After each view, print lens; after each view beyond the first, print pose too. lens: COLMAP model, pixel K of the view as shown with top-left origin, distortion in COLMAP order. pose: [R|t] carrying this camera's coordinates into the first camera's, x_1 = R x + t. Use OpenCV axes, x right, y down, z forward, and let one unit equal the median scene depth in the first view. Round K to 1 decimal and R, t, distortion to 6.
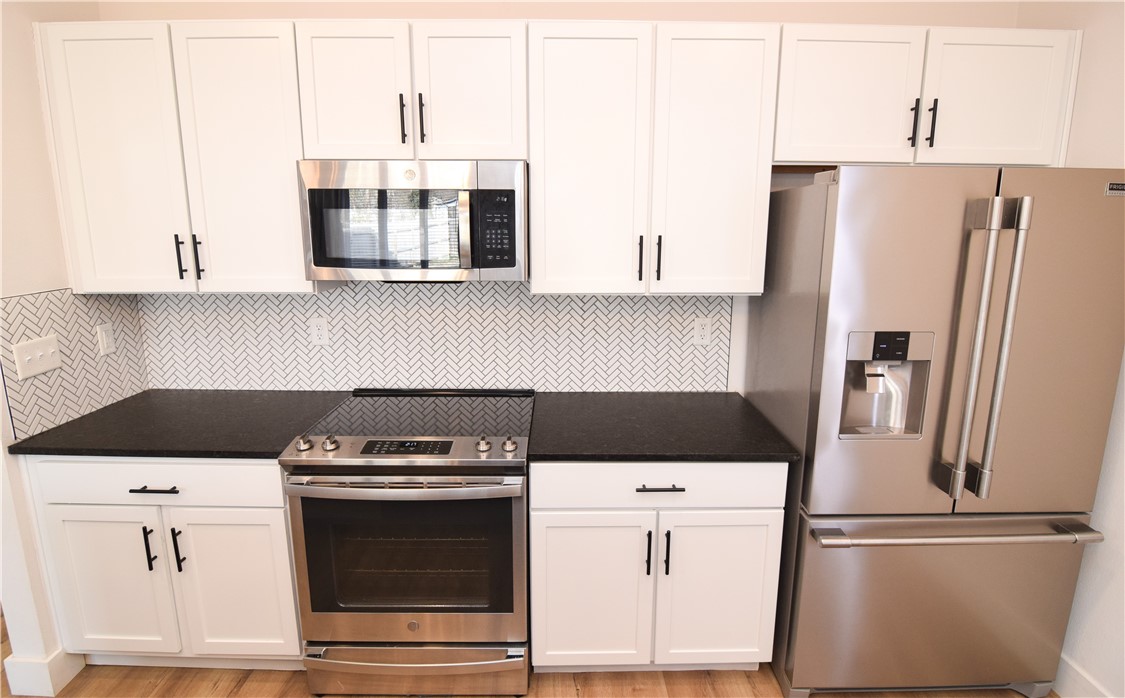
lens RADIAL K [[564.9, 0, 561.7], [0, 564.9, 329.7], [0, 0, 1]] dist [-0.002624, -0.000342]
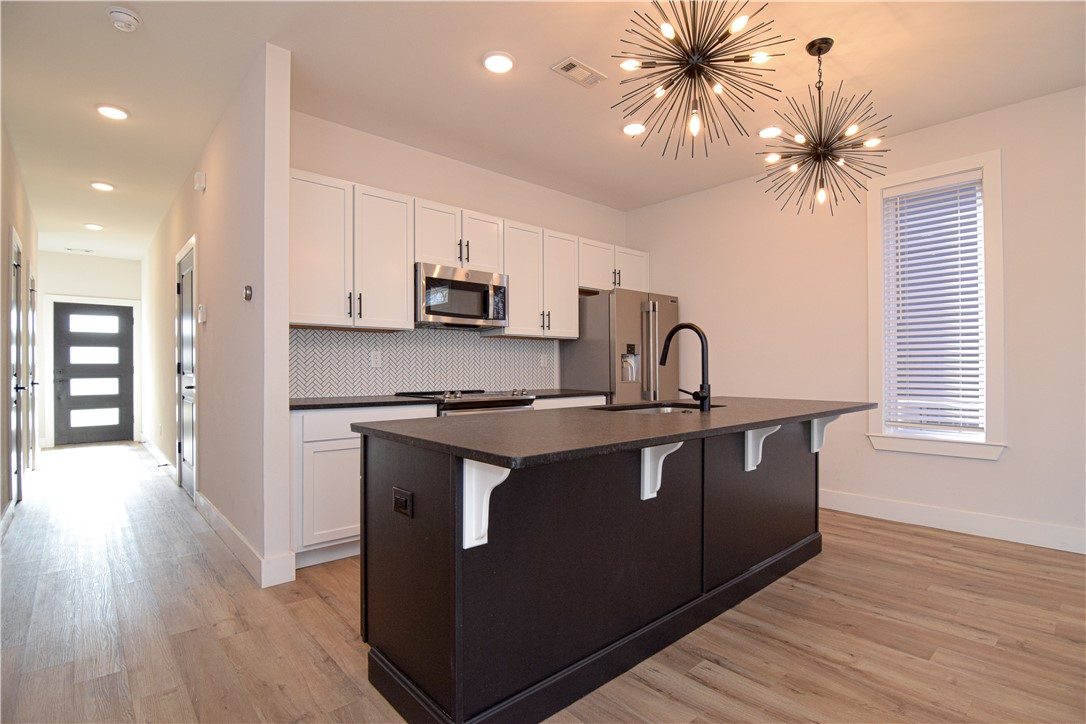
lens RADIAL K [[522.5, 0, 543.0], [0, 522.5, 367.1], [0, 0, 1]] dist [-0.003861, -0.013445]
pose [[0.751466, -0.004025, 0.659759, -1.313725], [0.128557, 0.981708, -0.140437, 0.375762], [-0.647126, 0.190351, 0.738238, -0.582148]]
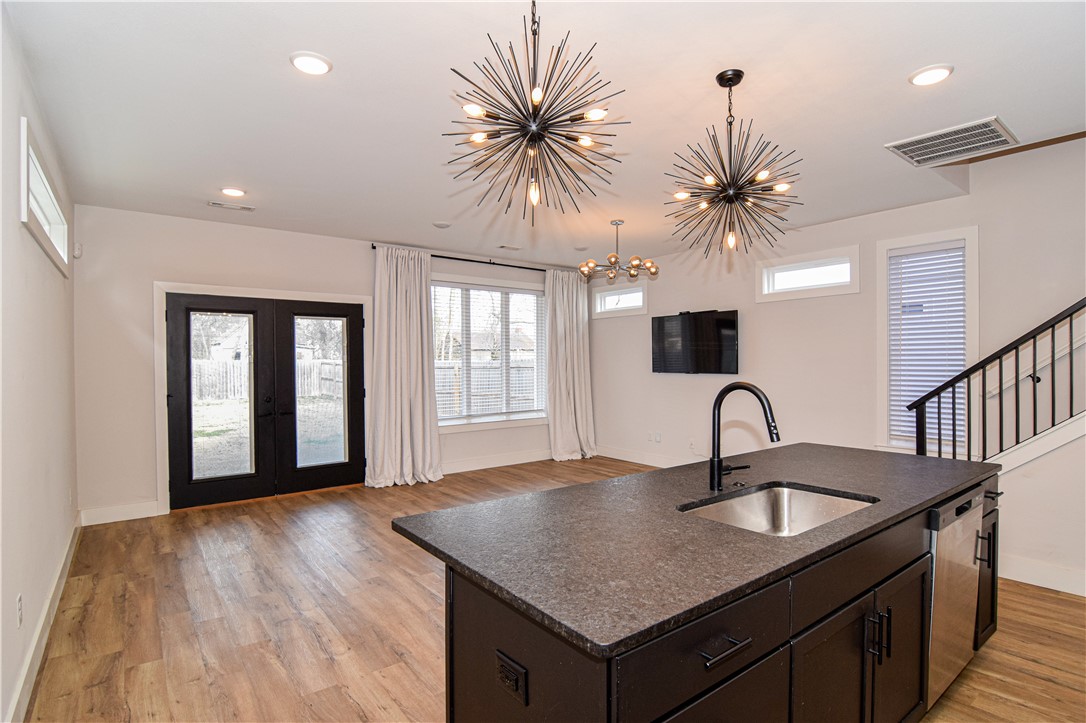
lens RADIAL K [[536.8, 0, 543.0], [0, 536.8, 361.5], [0, 0, 1]] dist [-0.003174, -0.016402]
pose [[-0.798253, -0.000450, -0.602322, 0.706510], [-0.110198, 0.983230, 0.145310, -0.007545], [0.592156, 0.182369, -0.784916, 0.689983]]
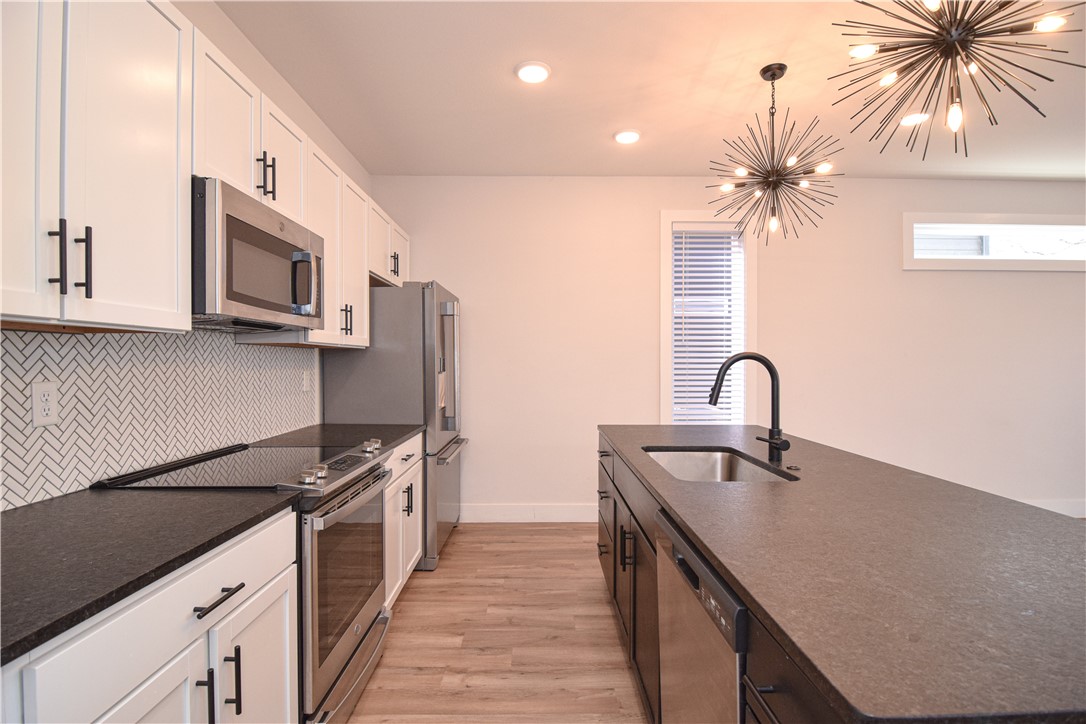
lens RADIAL K [[522.5, 0, 543.0], [0, 522.5, 367.1], [0, 0, 1]] dist [-0.003861, -0.013445]
pose [[0.002311, -0.012048, 0.999925, -1.222690], [0.187041, 0.982286, 0.011403, 0.074226], [-0.982349, 0.187000, 0.004524, 0.521110]]
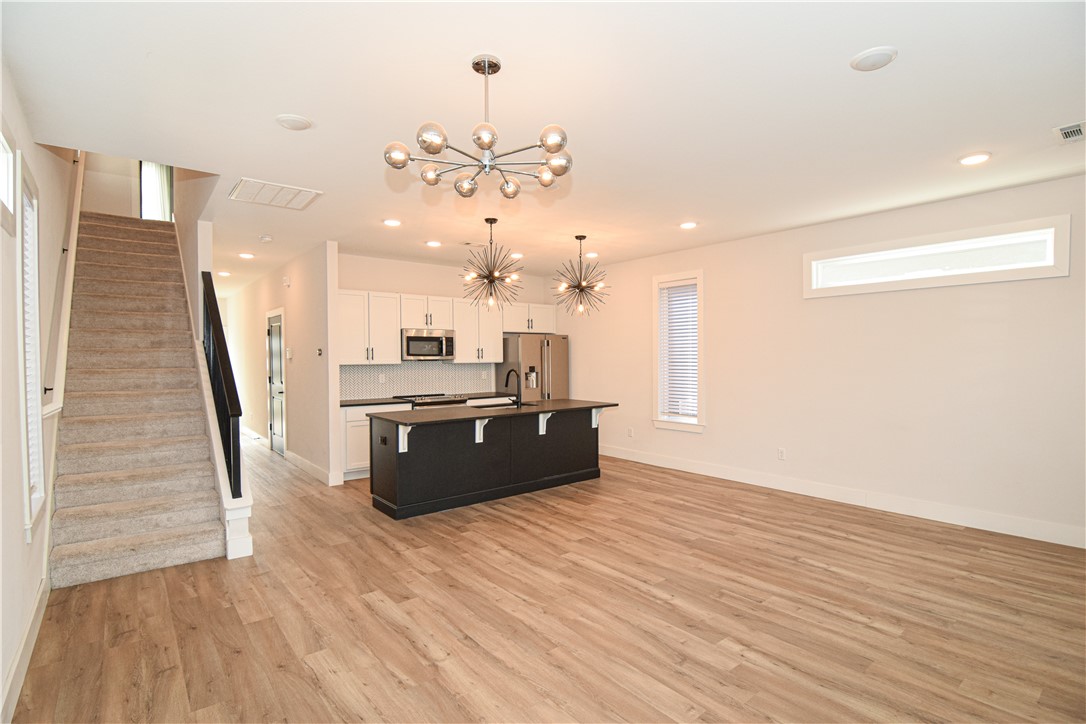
lens RADIAL K [[522.5, 0, 543.0], [0, 522.5, 367.1], [0, 0, 1]] dist [-0.003861, -0.013445]
pose [[0.782390, -0.021825, 0.622406, -1.869579], [0.126223, 0.984202, -0.124157, 0.504275], [-0.609863, 0.175701, 0.772784, -2.217428]]
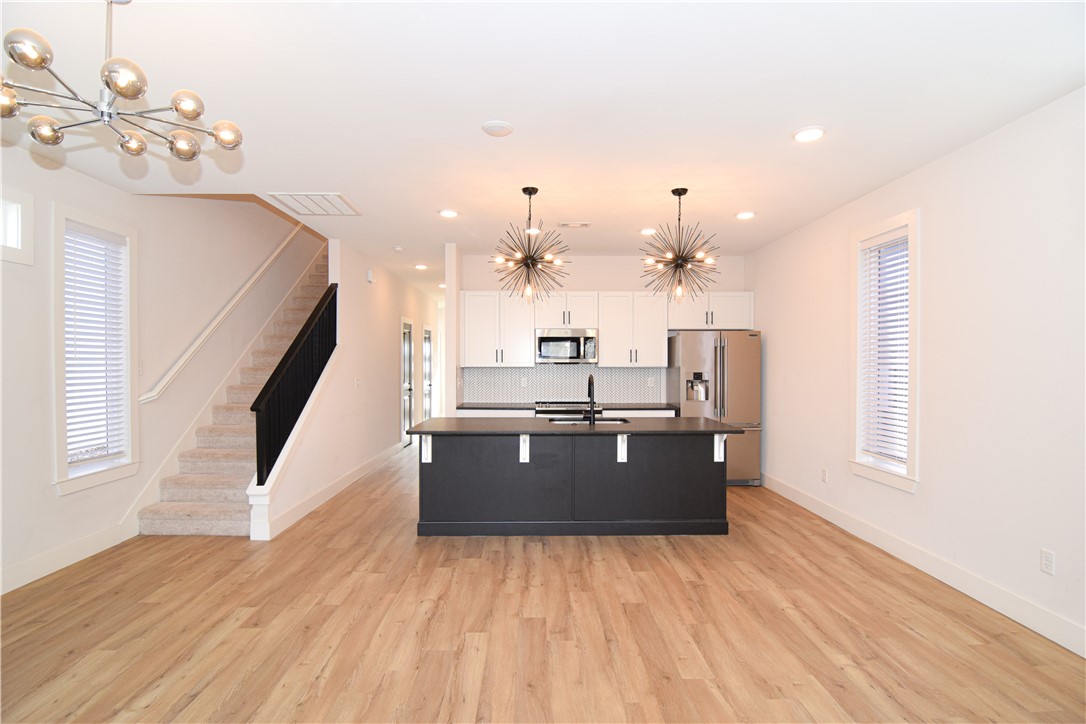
lens RADIAL K [[528.4, 0, 542.6], [0, 528.4, 366.9], [0, 0, 1]] dist [-0.003642, -0.013613]
pose [[0.999951, -0.003137, 0.009435, -0.429757], [0.004775, 0.983834, -0.179021, 0.513976], [-0.008721, 0.179058, 0.983800, -2.154066]]
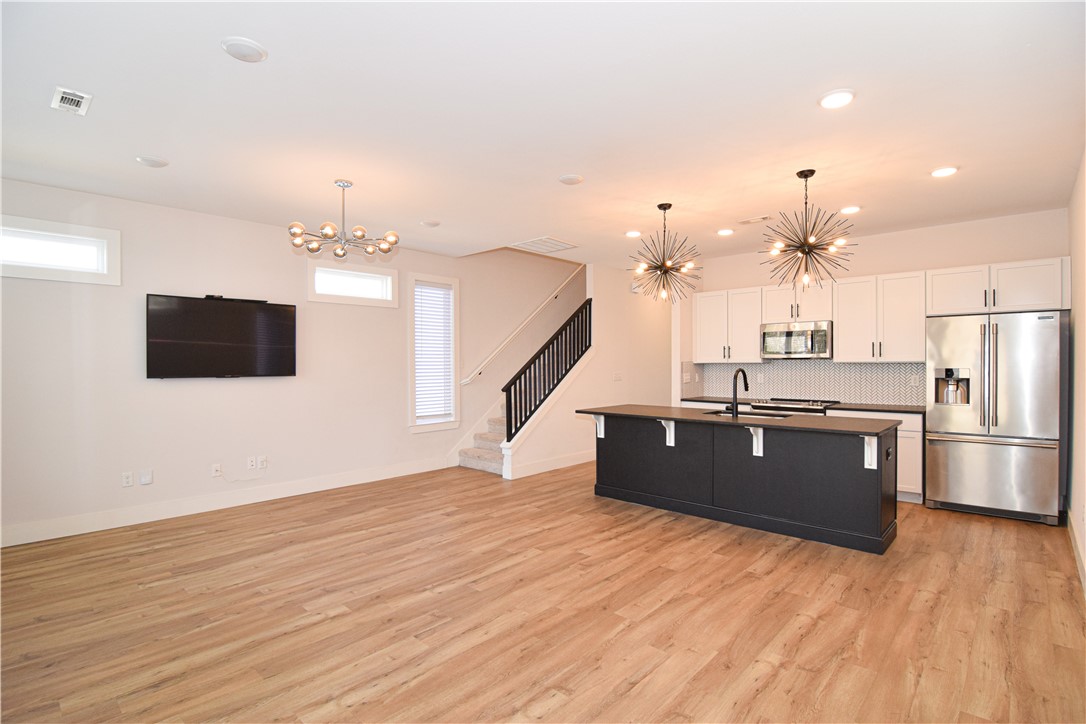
lens RADIAL K [[522.5, 0, 543.0], [0, 522.5, 367.1], [0, 0, 1]] dist [-0.003861, -0.013445]
pose [[0.726898, -0.001432, -0.686744, 0.766137], [-0.122560, 0.983674, -0.131777, 0.543650], [0.675721, 0.179956, 0.714855, -2.142558]]
